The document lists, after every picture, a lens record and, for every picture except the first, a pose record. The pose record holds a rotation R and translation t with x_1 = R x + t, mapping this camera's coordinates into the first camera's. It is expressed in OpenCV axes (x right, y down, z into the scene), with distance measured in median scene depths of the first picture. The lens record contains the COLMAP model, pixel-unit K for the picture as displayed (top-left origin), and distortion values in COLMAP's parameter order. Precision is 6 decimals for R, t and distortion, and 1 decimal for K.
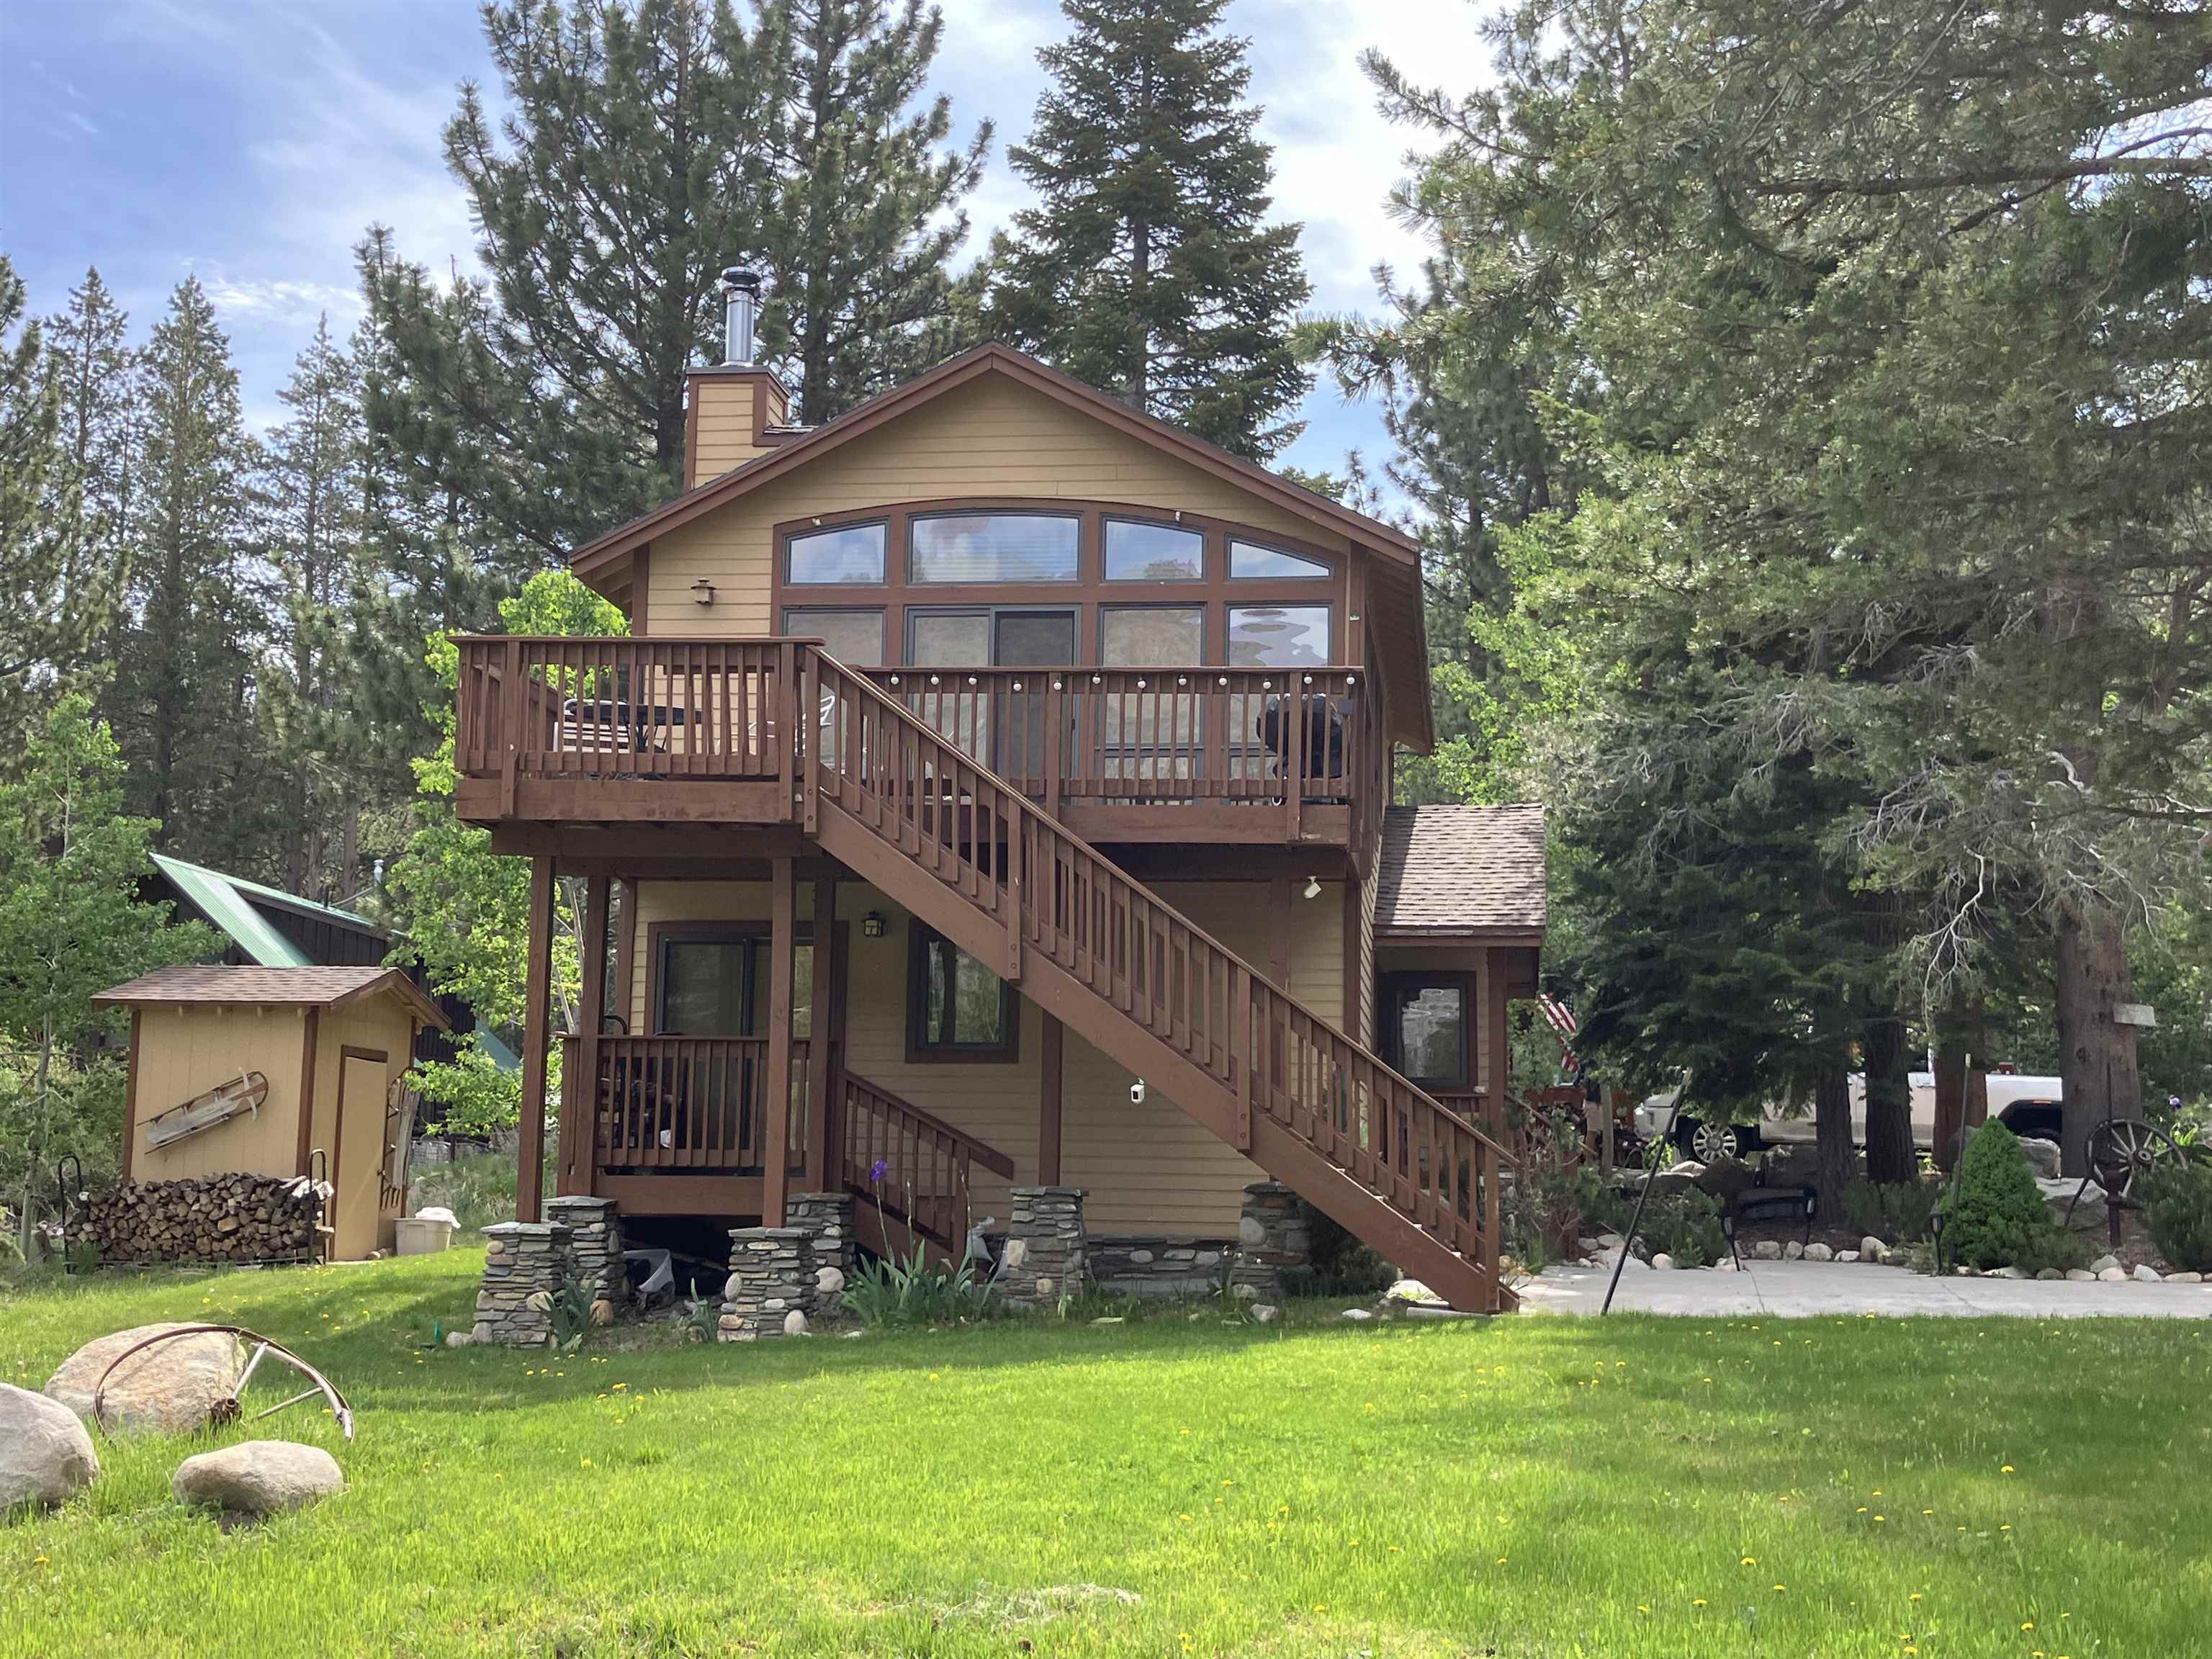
lens RADIAL K [[2687.4, 0, 1106.0], [0, 2687.4, 829.5], [0, 0, 1]] dist [0.160330, -0.603737]
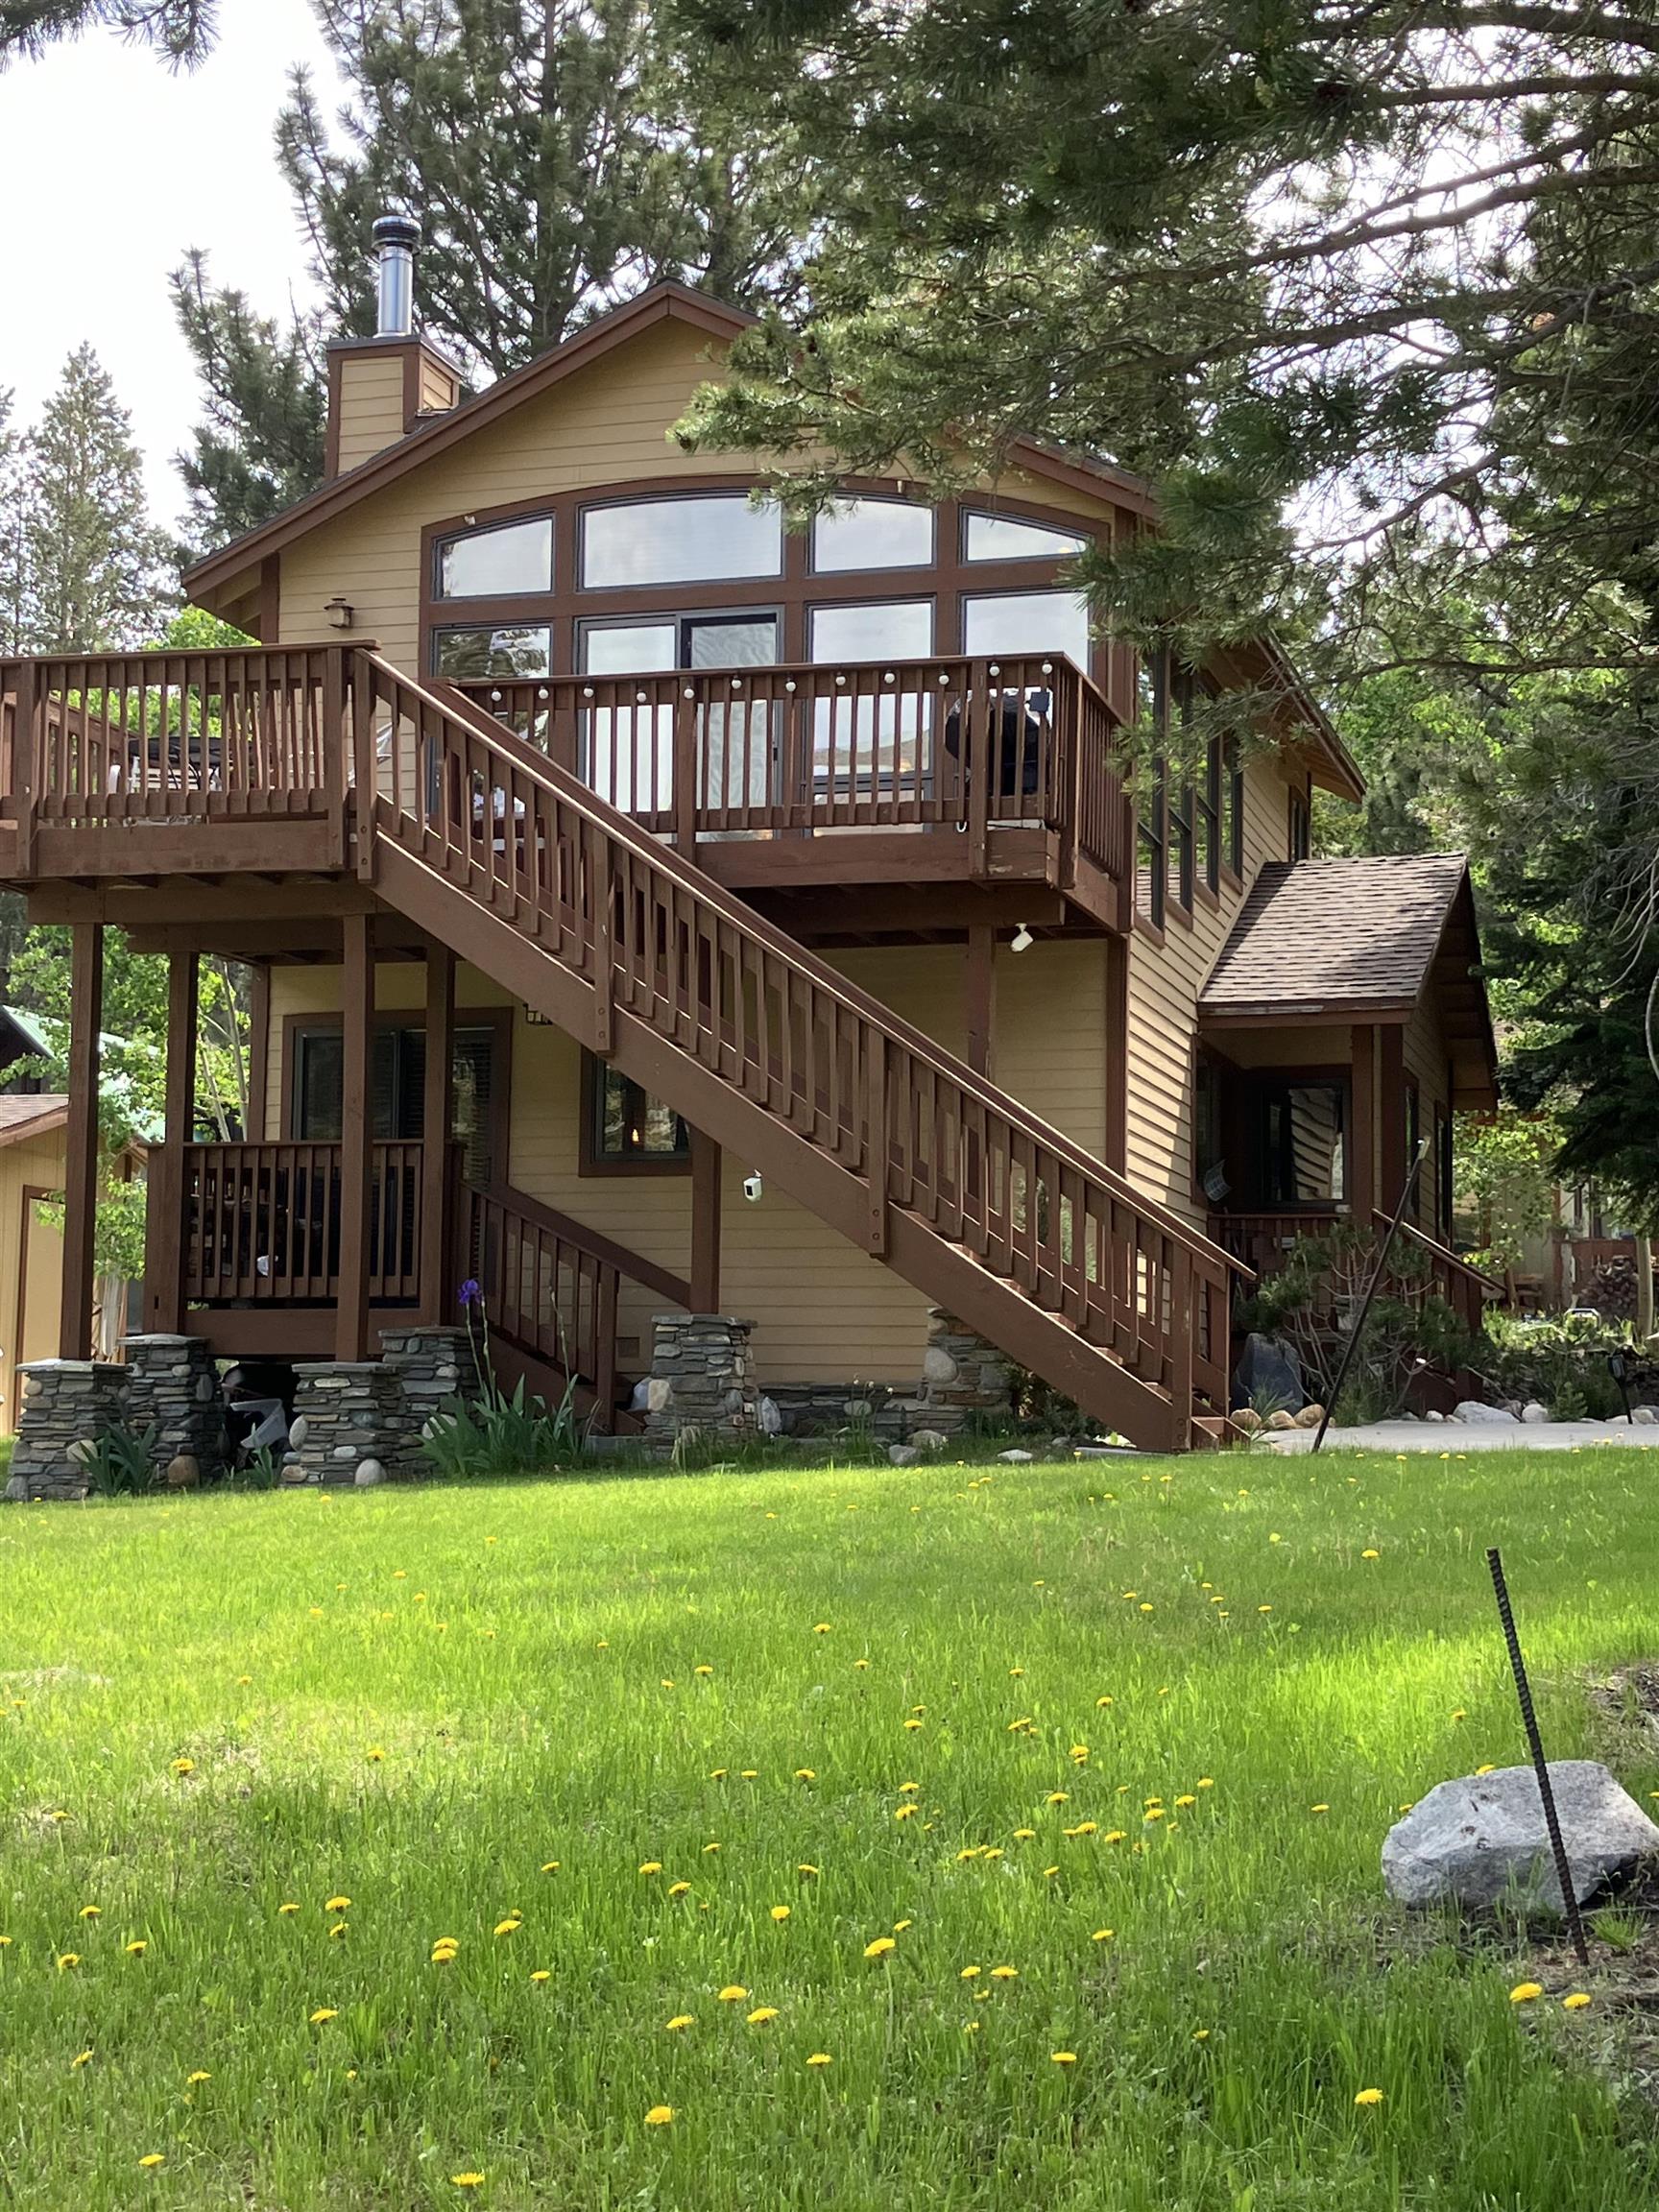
lens RADIAL K [[3241.4, 0, 826.3], [0, 3241.4, 1116.6], [0, 0, 1]] dist [0.231969, -1.031780]
pose [[0.983789, -0.021775, -0.178003, 0.170873], [0.027201, 0.999235, 0.028101, 0.041453], [0.177255, -0.032488, 0.983629, 0.041343]]
